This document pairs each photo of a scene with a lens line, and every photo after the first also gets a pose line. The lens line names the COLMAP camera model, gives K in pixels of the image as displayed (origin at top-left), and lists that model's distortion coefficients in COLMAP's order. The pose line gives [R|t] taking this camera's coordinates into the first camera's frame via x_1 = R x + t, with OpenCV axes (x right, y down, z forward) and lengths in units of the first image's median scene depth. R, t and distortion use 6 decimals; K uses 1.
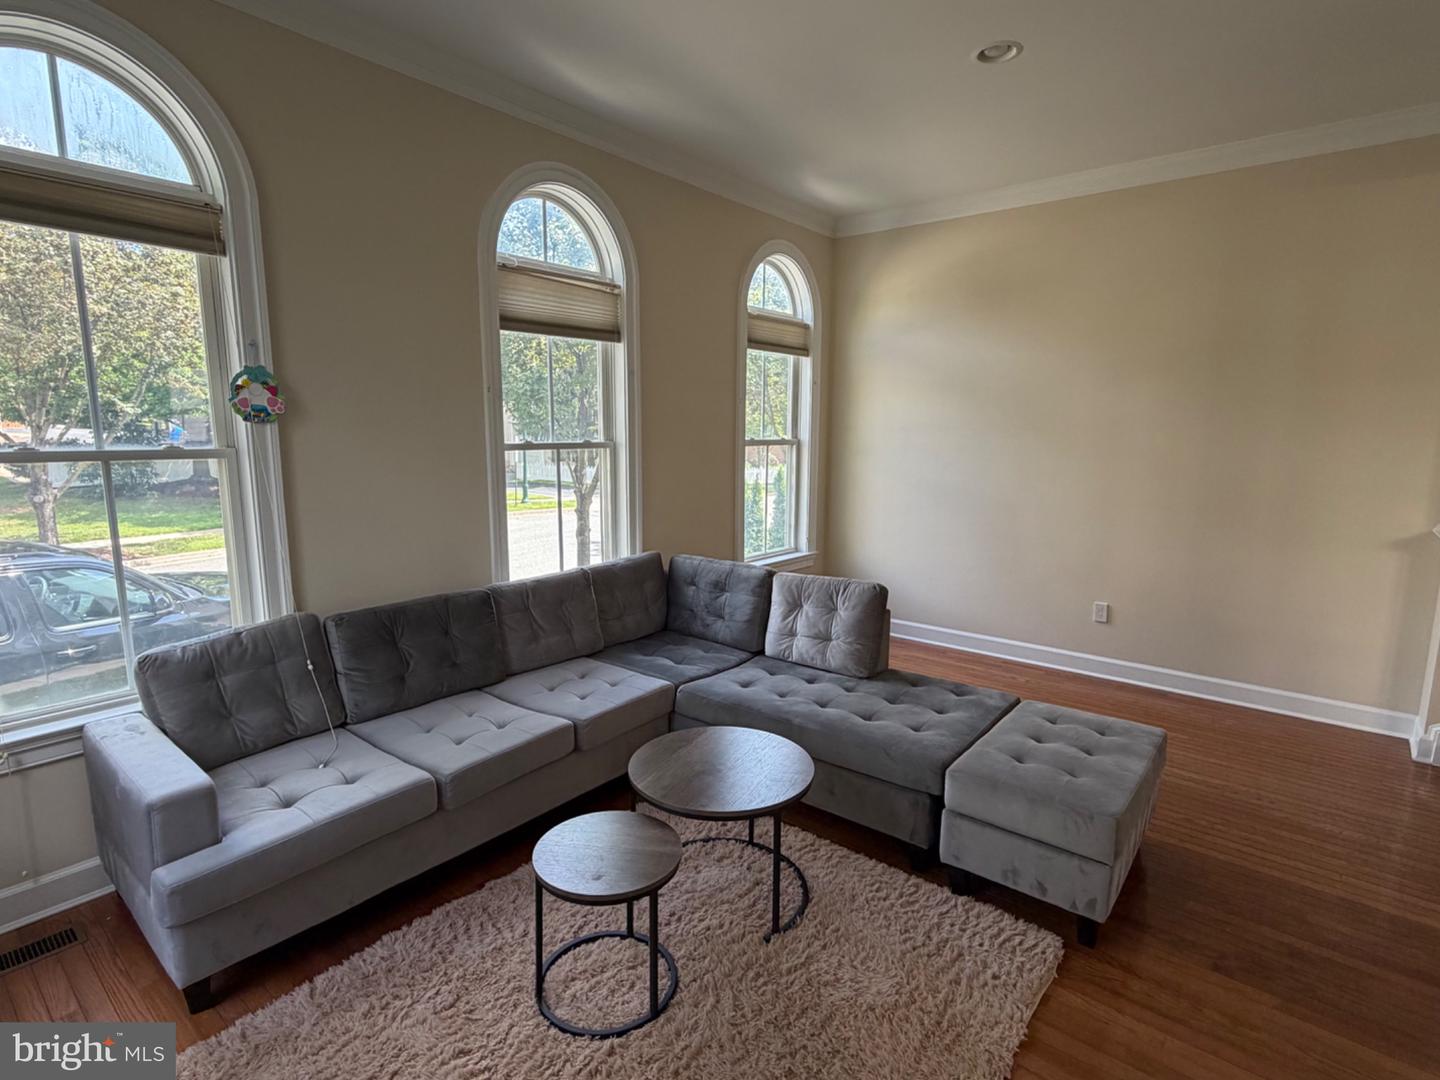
lens RADIAL K [[735.9, 0, 720.0], [0, 735.9, 540.0], [0, 0, 1]] dist [0.001006, 0.000270]
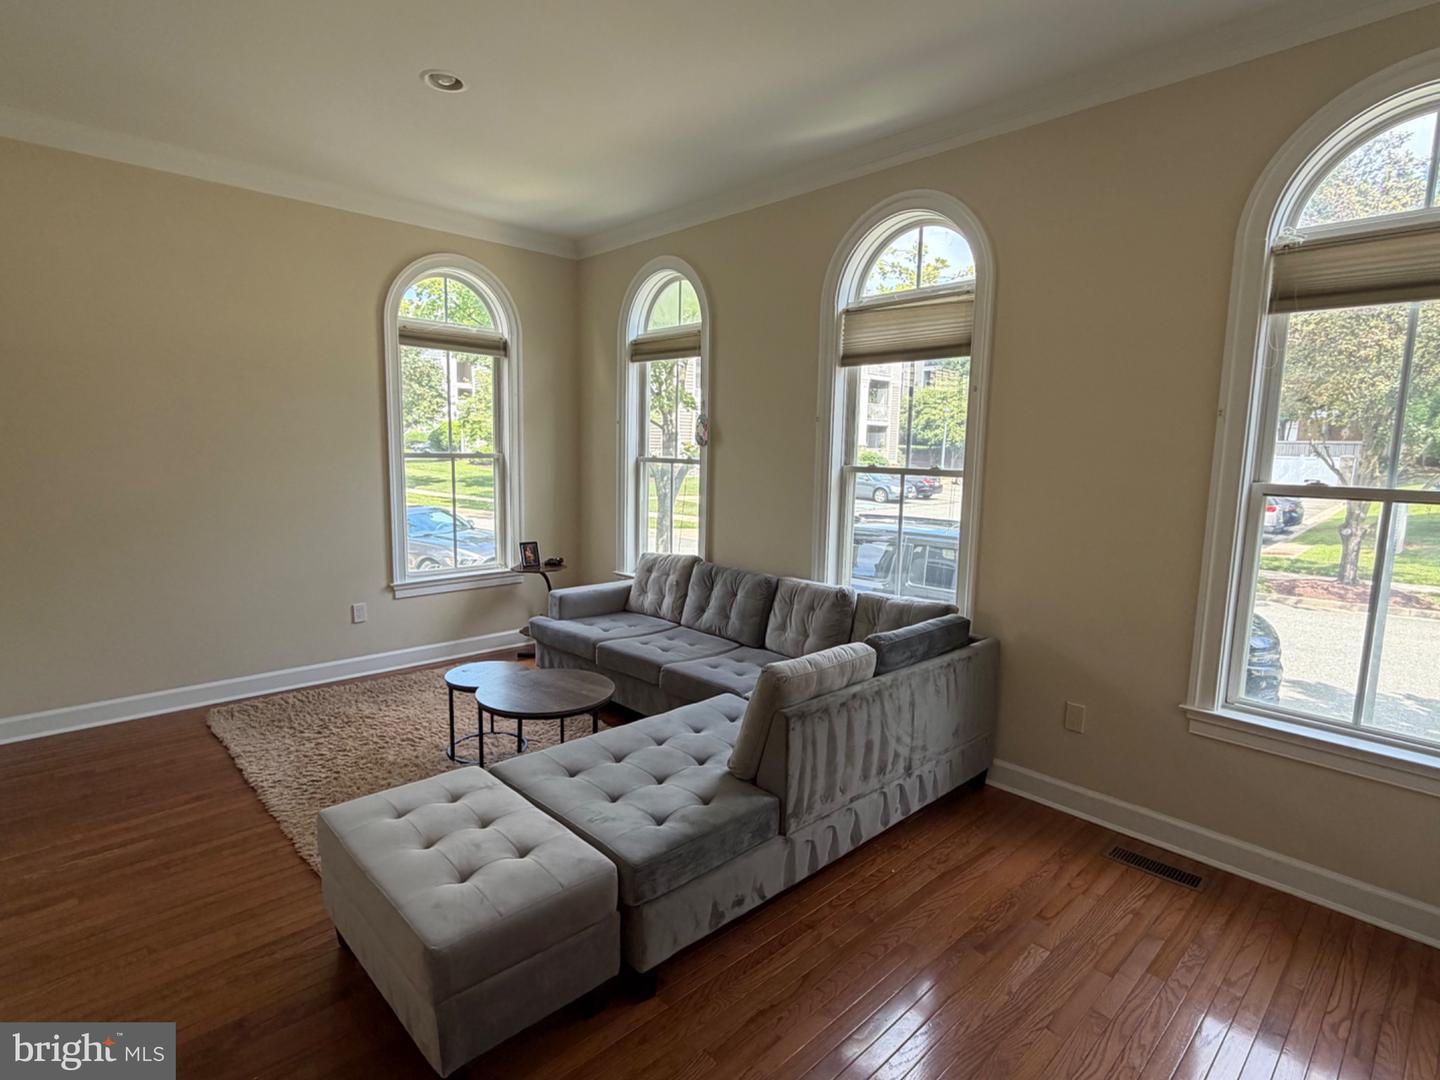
lens RADIAL K [[735.9, 0, 720.0], [0, 735.9, 540.0], [0, 0, 1]] dist [0.001006, 0.000270]
pose [[-0.120845, 0.119937, -0.985399, 0.862375], [-0.174641, 0.974622, 0.140043, -0.143936], [0.977188, 0.189015, -0.096832, 0.941633]]
